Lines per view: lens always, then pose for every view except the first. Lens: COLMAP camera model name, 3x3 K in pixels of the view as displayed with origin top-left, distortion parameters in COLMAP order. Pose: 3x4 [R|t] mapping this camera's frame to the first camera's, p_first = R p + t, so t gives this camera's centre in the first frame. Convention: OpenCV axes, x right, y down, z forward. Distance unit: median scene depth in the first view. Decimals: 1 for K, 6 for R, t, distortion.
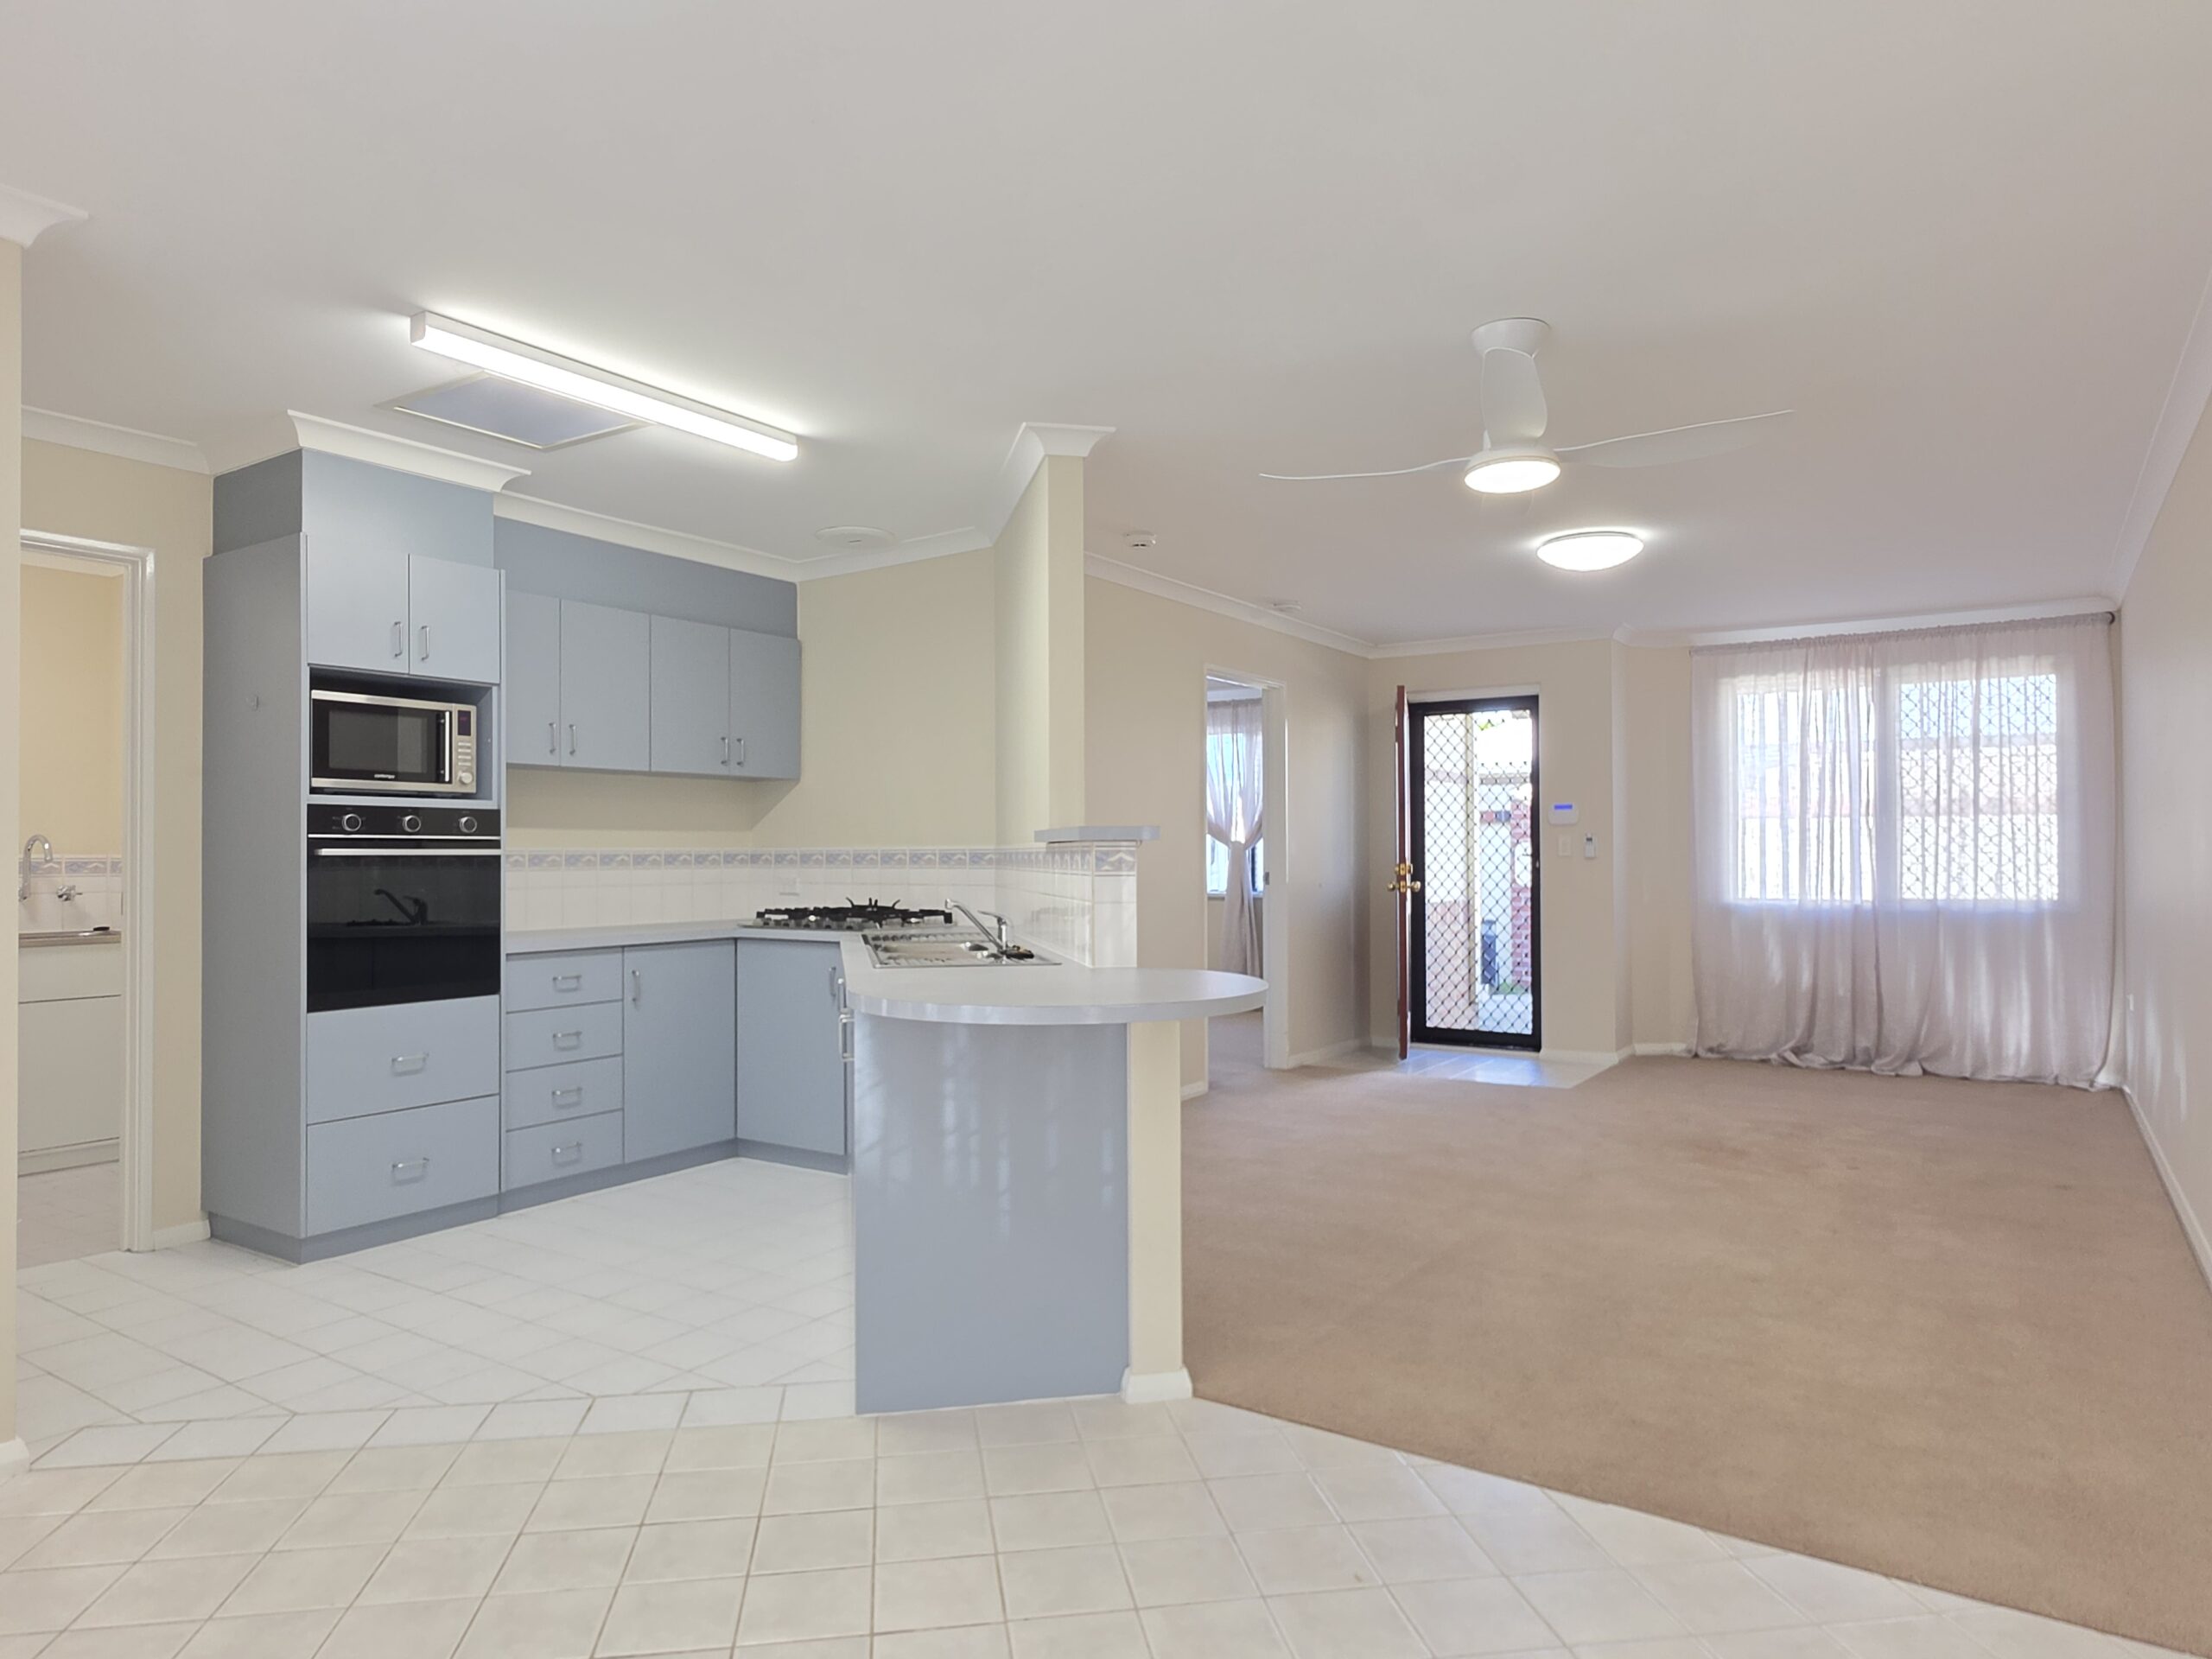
lens RADIAL K [[1355.0, 0, 1106.0], [0, 1355.0, 829.5], [0, 0, 1]] dist [0.000098, -0.001268]
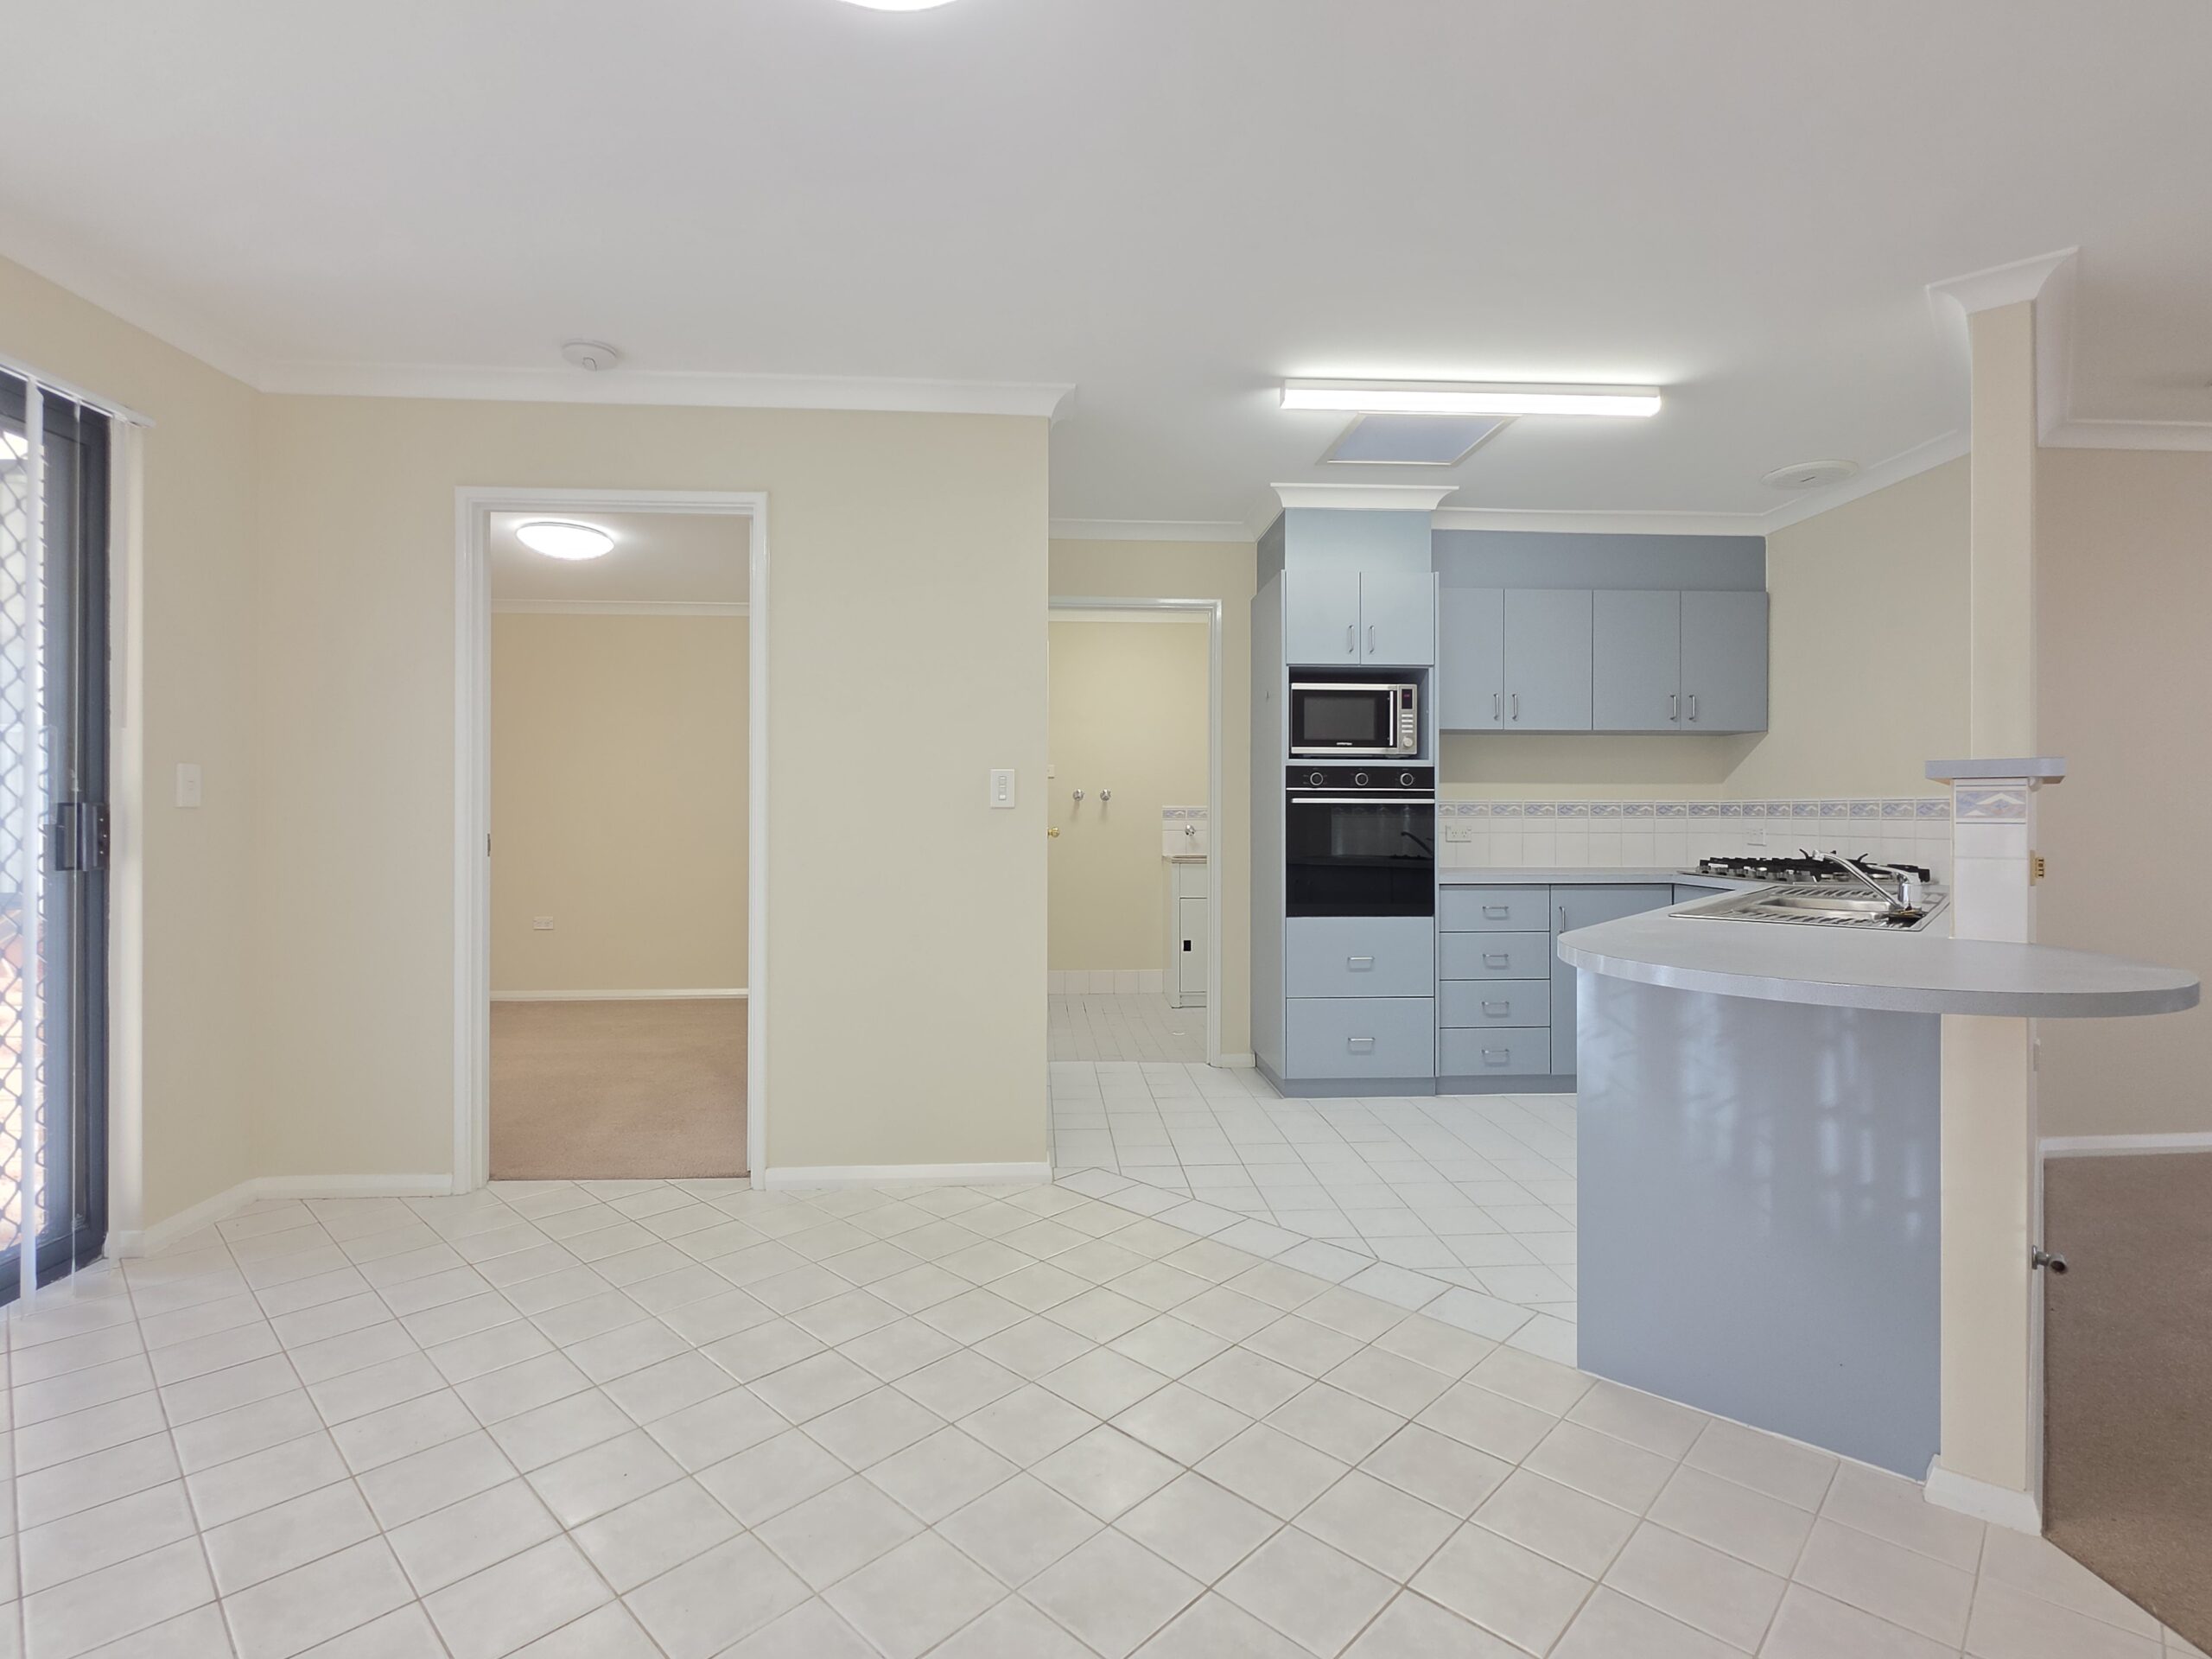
lens RADIAL K [[1066.2, 0, 1105.8], [0, 1066.2, 808.7], [0, 0, 1]] dist [0.003132, -0.000651]
pose [[0.604665, 0.000930, -0.796479, 0.147678], [0.010233, 0.999908, 0.008936, 0.011681], [0.796414, -0.013554, 0.604600, 0.176901]]
